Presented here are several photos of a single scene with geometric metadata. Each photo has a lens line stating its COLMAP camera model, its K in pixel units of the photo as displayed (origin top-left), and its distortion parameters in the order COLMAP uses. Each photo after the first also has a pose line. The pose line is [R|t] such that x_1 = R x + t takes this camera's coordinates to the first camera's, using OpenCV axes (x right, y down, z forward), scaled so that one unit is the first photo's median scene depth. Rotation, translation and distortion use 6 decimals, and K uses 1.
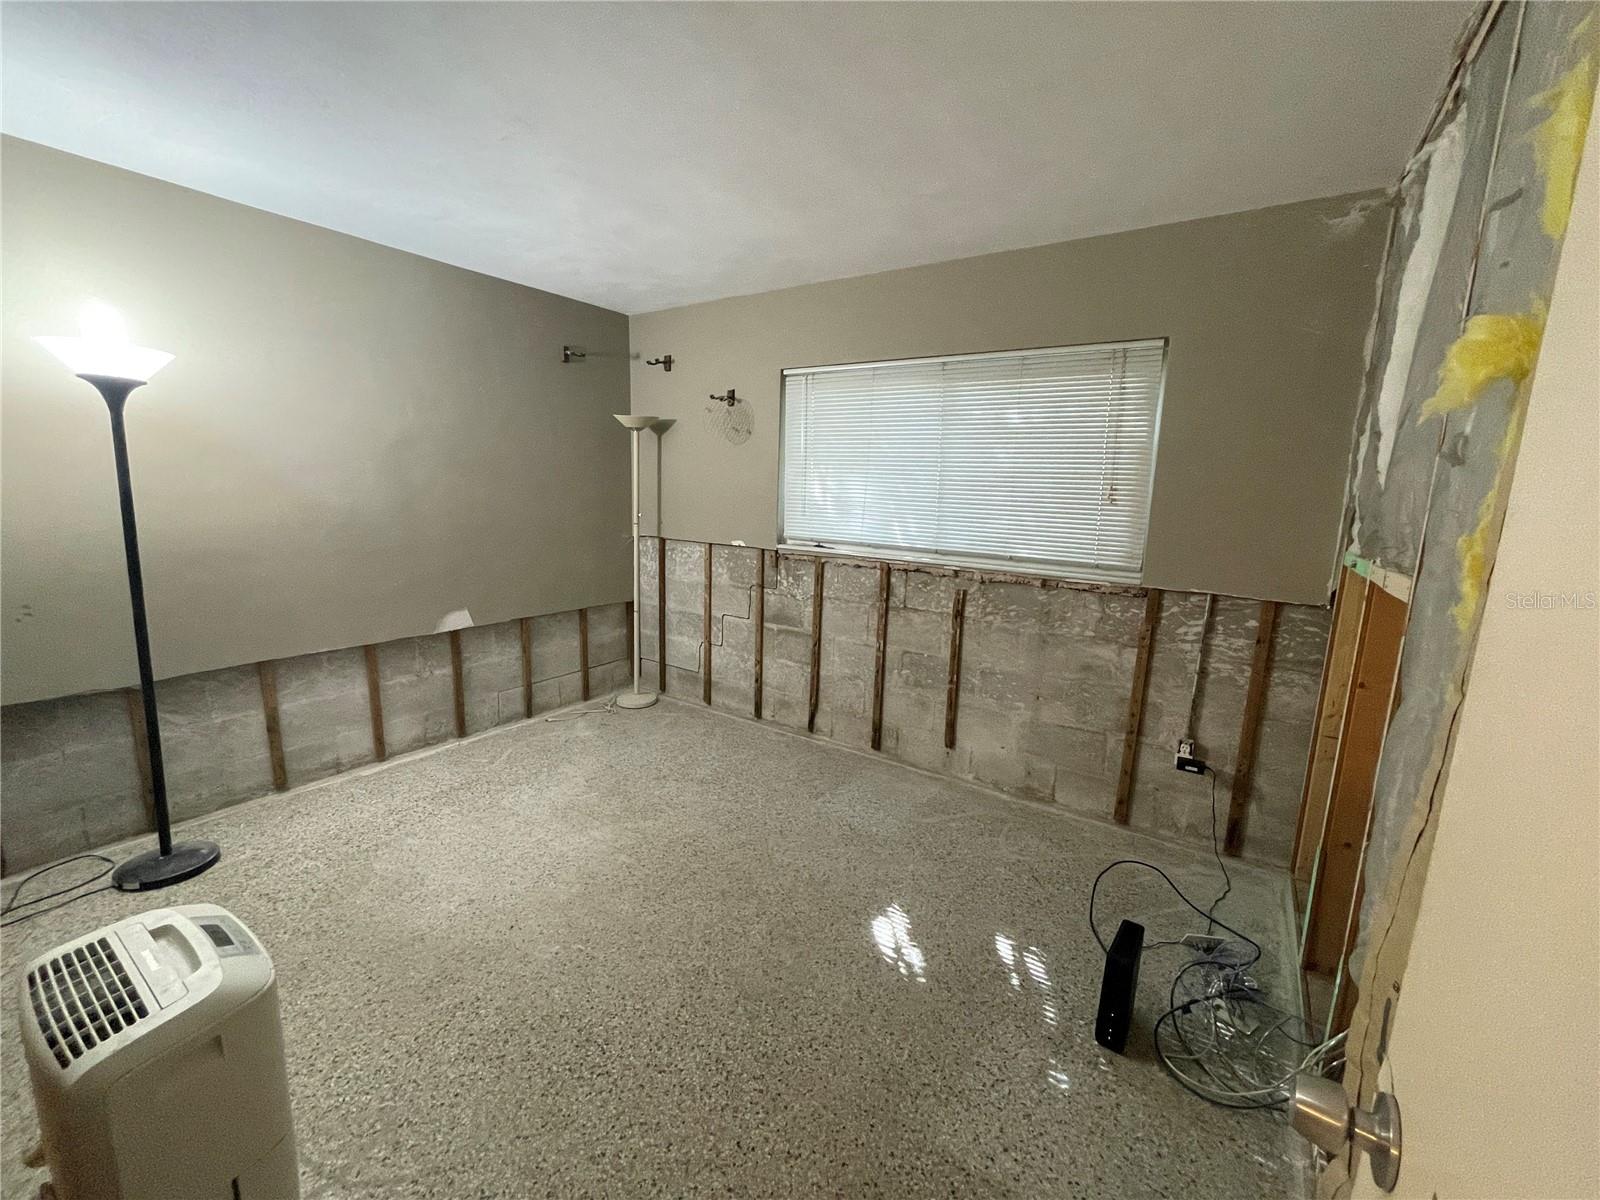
lens RADIAL K [[645.5, 0, 803.3], [0, 645.5, 599.7], [0, 0, 1]] dist [-0.000958, -0.000170]
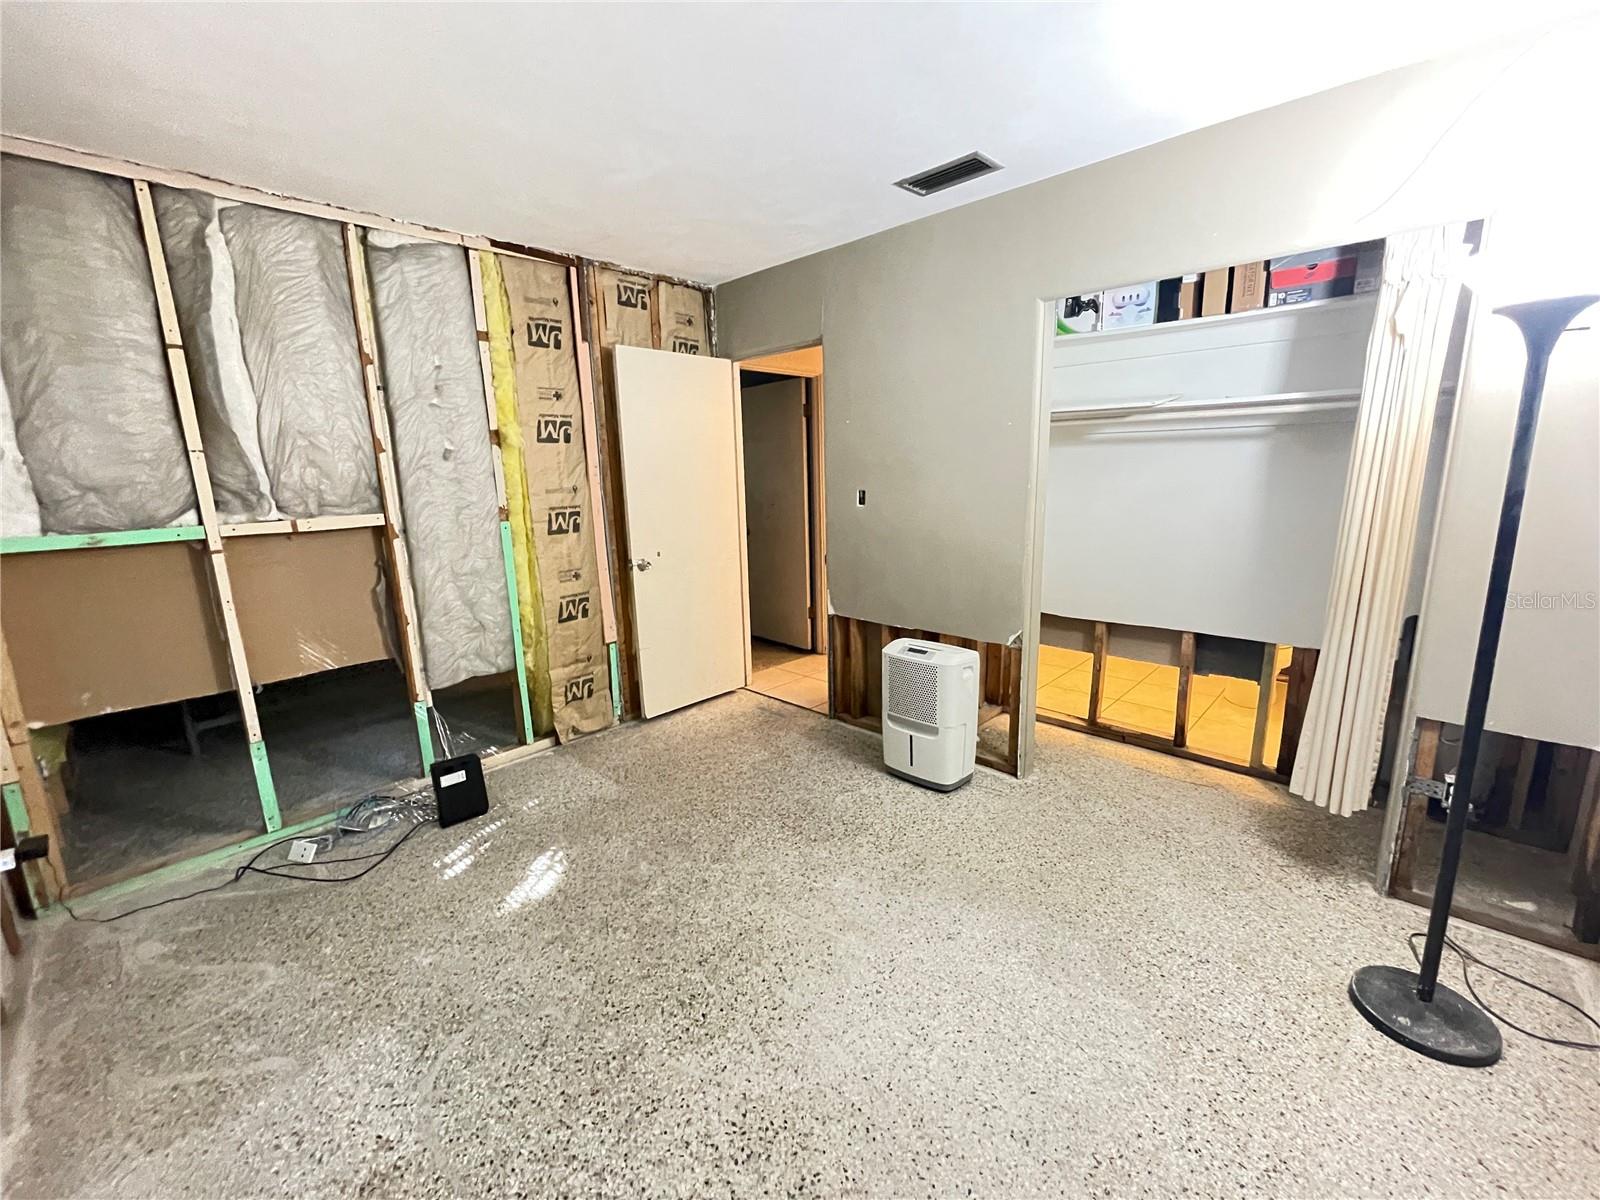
lens RADIAL K [[645.5, 0, 803.3], [0, 645.5, 599.7], [0, 0, 1]] dist [-0.000958, -0.000170]
pose [[-0.987266, -0.040620, 0.153802, -0.460882], [0.017840, 0.932475, 0.360793, -0.320304], [-0.158072, 0.358943, -0.919877, 1.796562]]
